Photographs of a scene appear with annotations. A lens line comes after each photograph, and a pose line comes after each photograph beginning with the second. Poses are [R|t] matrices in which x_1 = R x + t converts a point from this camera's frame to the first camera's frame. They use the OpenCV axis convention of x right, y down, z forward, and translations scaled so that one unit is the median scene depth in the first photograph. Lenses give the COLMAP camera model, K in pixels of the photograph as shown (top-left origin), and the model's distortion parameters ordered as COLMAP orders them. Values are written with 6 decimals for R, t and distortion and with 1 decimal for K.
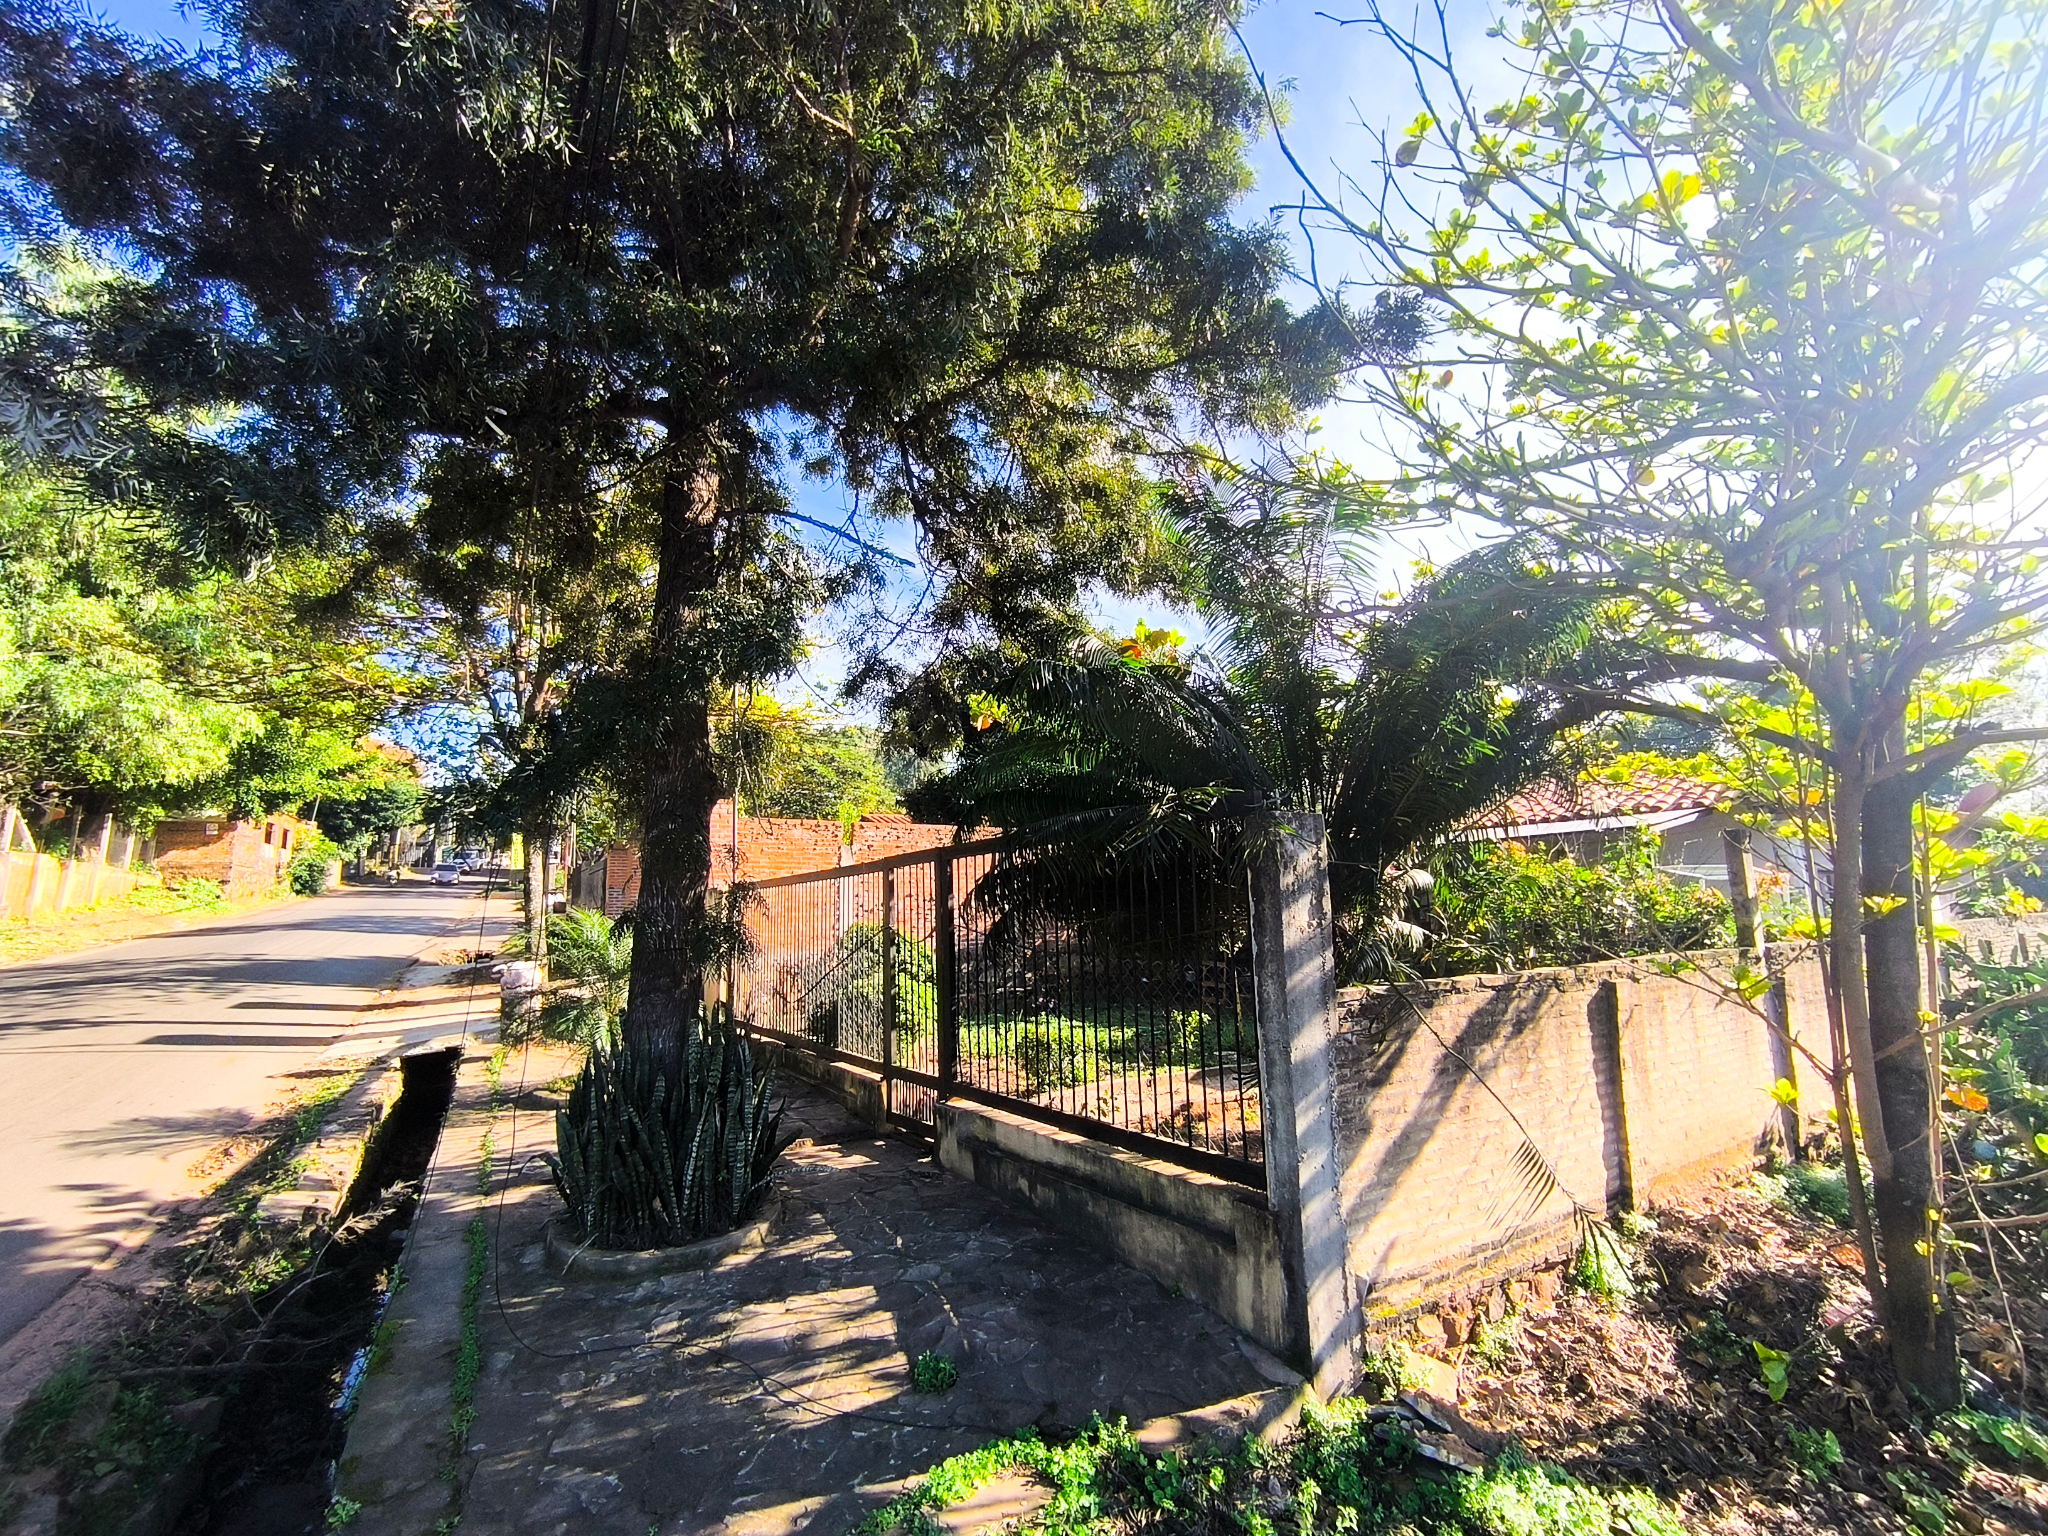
lens RADIAL K [[942.1, 0, 1025.2], [0, 942.1, 764.1], [0, 0, 1]] dist [-0.024705, 0.014770]
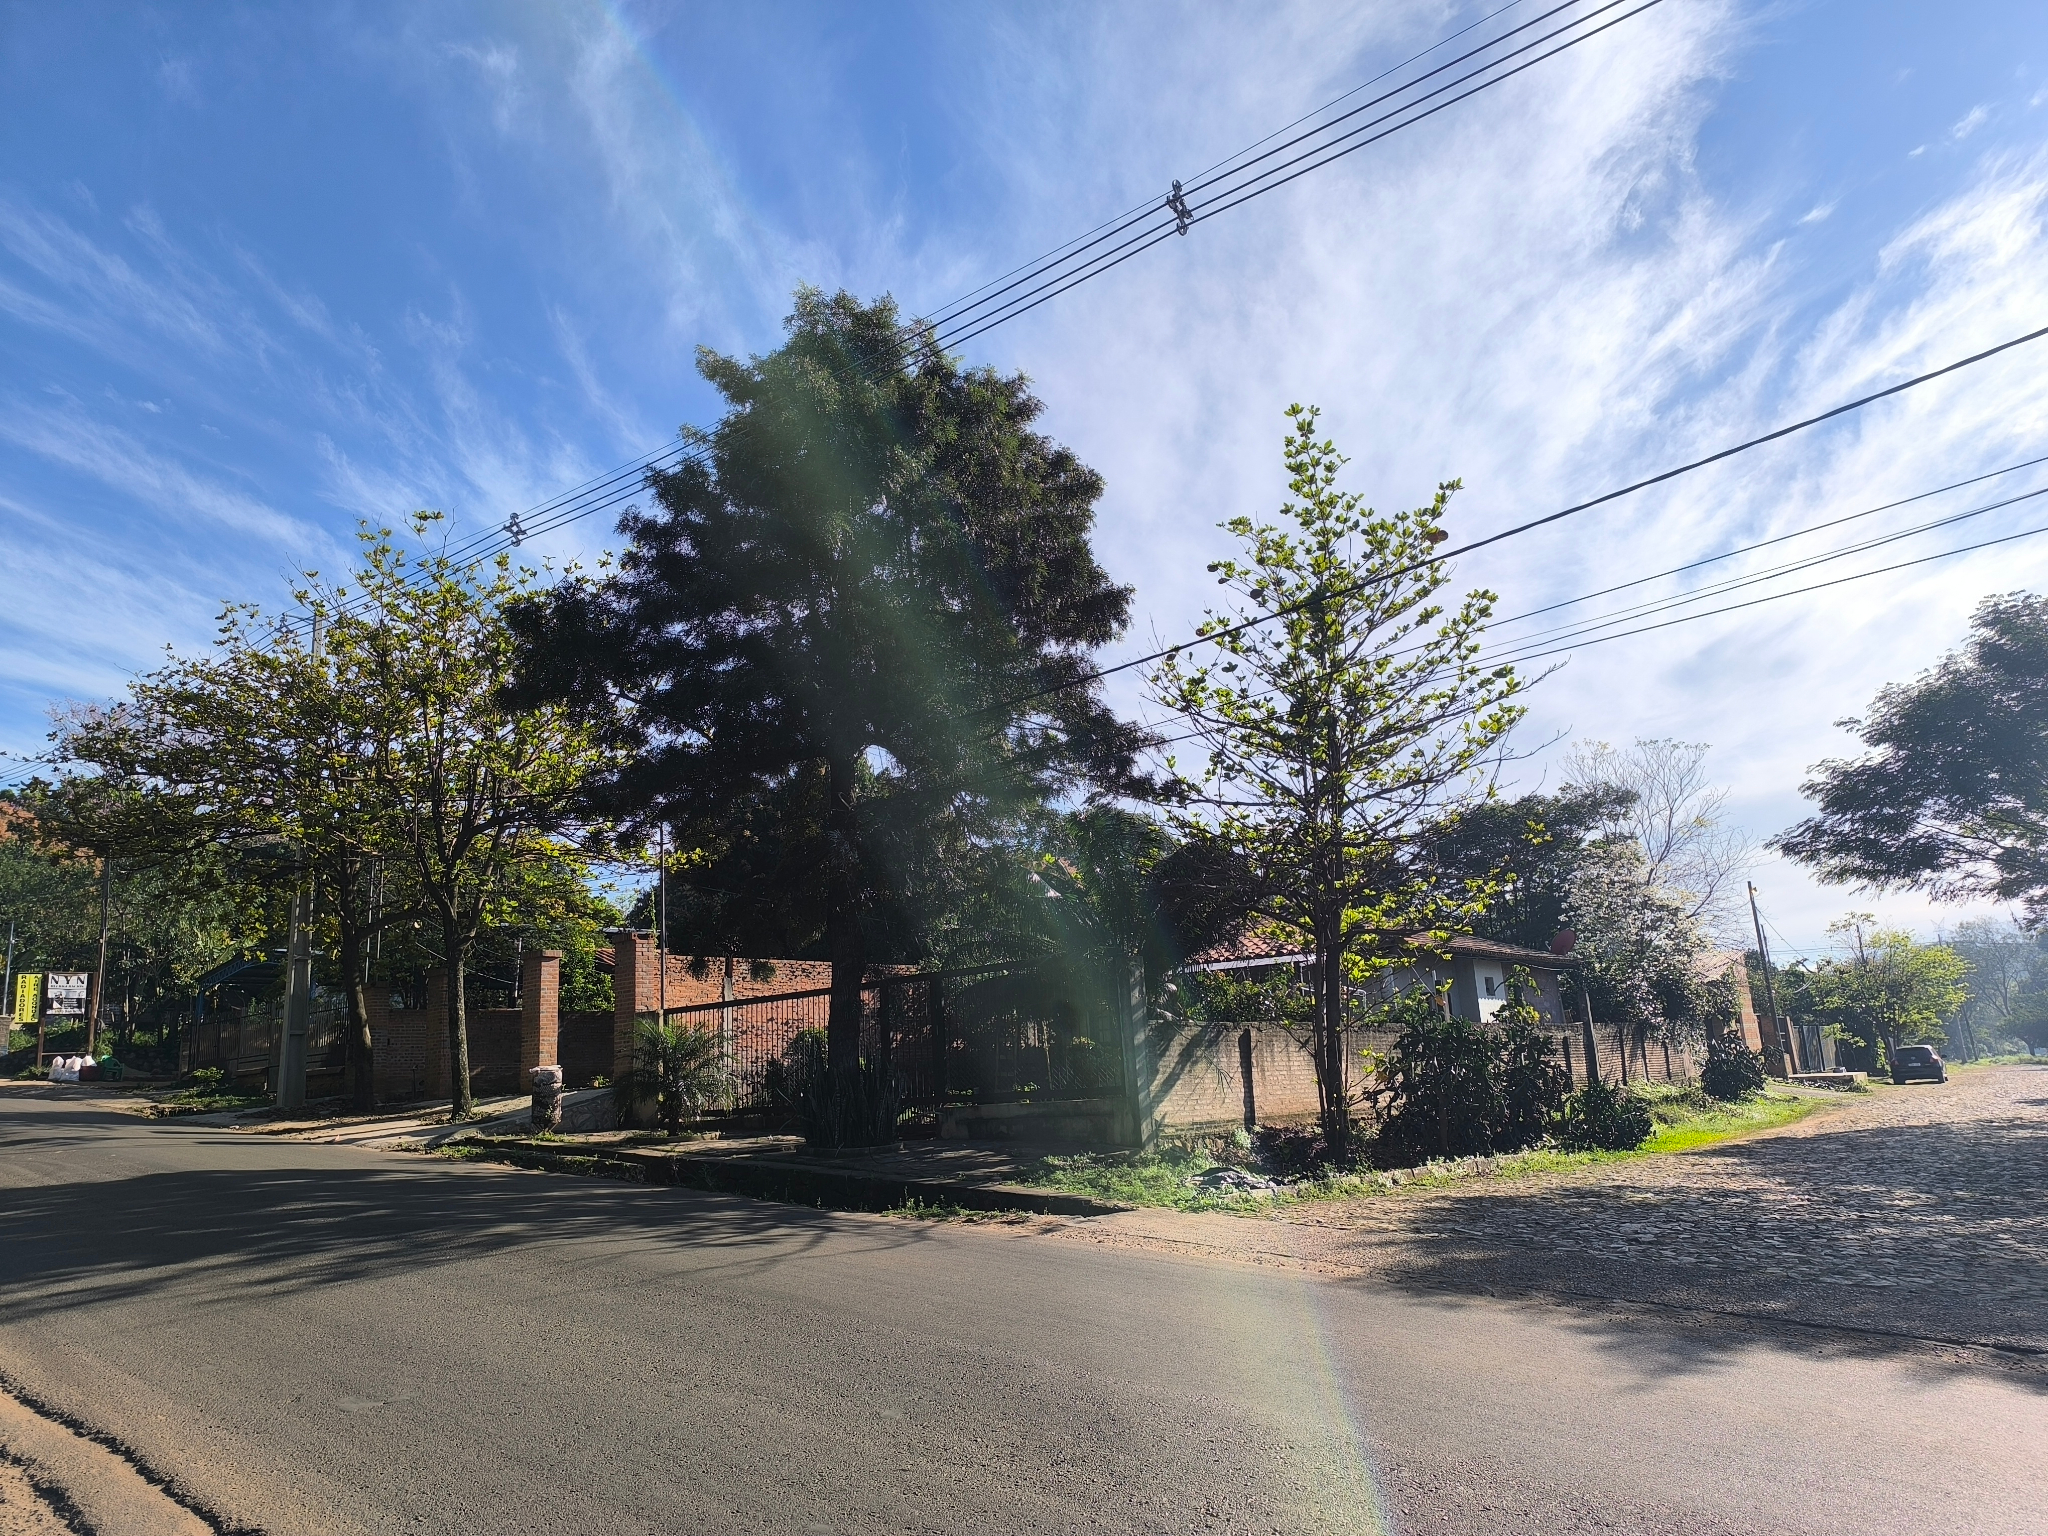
lens RADIAL K [[1381.9, 0, 1024.0], [0, 1381.9, 768.0], [0, 0, 1]] dist [0.045604, -0.090385]
pose [[0.950282, 0.042269, 0.308509, -1.216855], [-0.017390, 0.996402, -0.082954, -0.148110], [-0.310905, 0.073465, 0.947597, -2.620659]]
